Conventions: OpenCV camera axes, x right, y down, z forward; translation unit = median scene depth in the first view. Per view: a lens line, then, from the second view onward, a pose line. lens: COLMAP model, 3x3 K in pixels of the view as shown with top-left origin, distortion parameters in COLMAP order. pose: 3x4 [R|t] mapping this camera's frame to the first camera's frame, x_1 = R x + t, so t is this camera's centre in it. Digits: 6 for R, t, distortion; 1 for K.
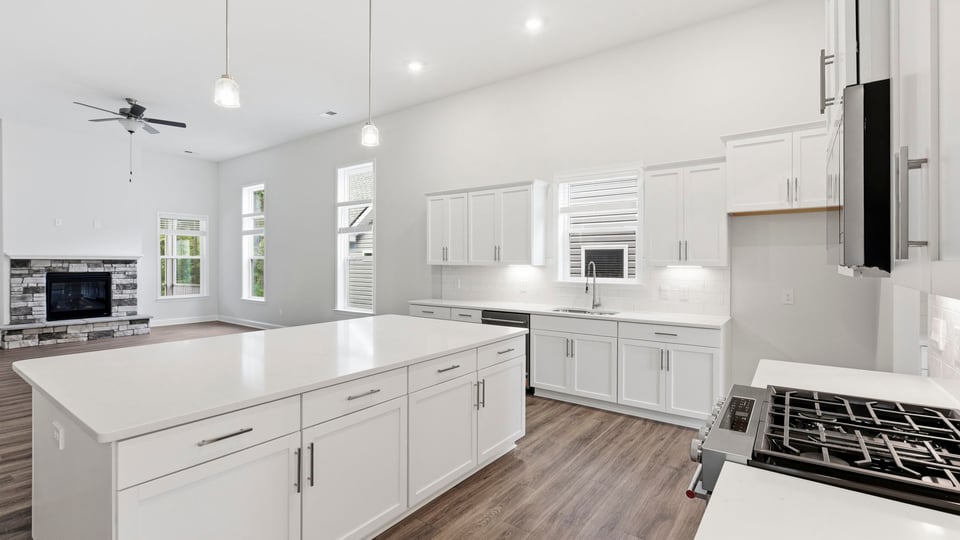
lens RADIAL K [[448.3, 0, 477.7], [0, 448.3, 264.7], [0, 0, 1]] dist [0.002008, 0.001896]
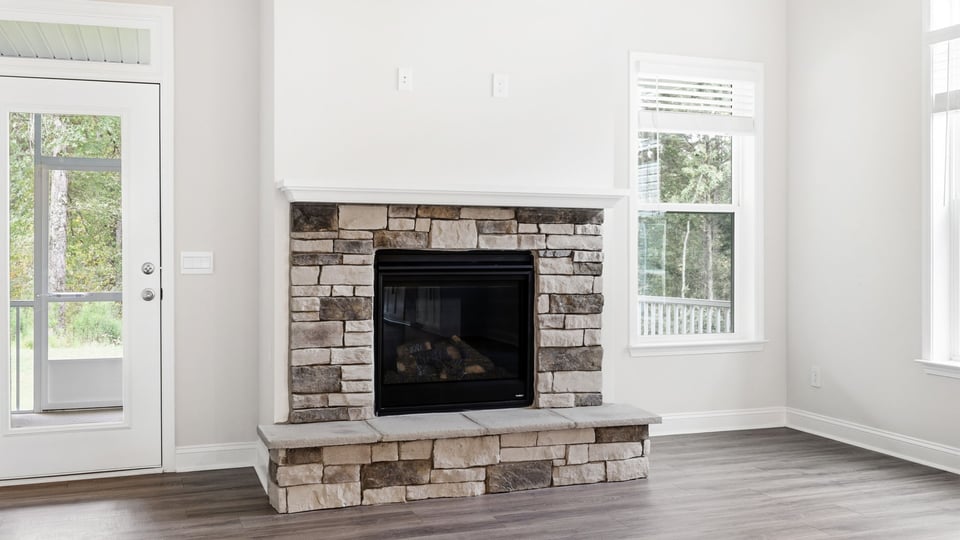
lens RADIAL K [[955.9, 0, 477.9], [0, 955.9, 262.9], [0, 0, 1]] dist [0.055569, 0.000000]
pose [[0.846481, 0.009348, -0.532337, -0.551397], [-0.005455, 0.999946, 0.008885, 0.019502], [0.532391, -0.004617, 0.846486, 0.490685]]
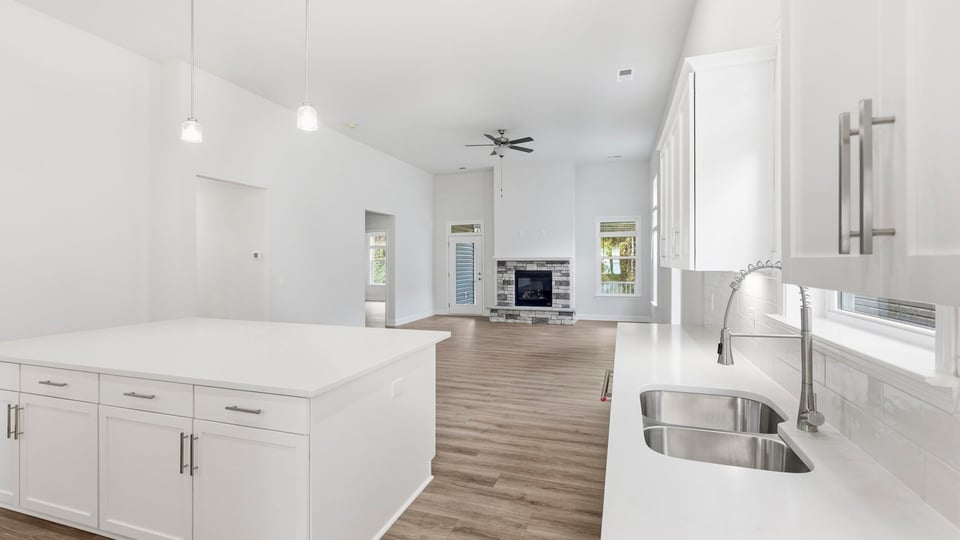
lens RADIAL K [[448.3, 0, 472.3], [0, 448.3, 264.7], [0, 0, 1]] dist [0.002008, 0.001896]
pose [[0.310176, 0.002747, -0.950675, 0.293850], [-0.002917, 0.999994, 0.001937, -0.001747], [0.950675, 0.002173, 0.310182, 0.435908]]
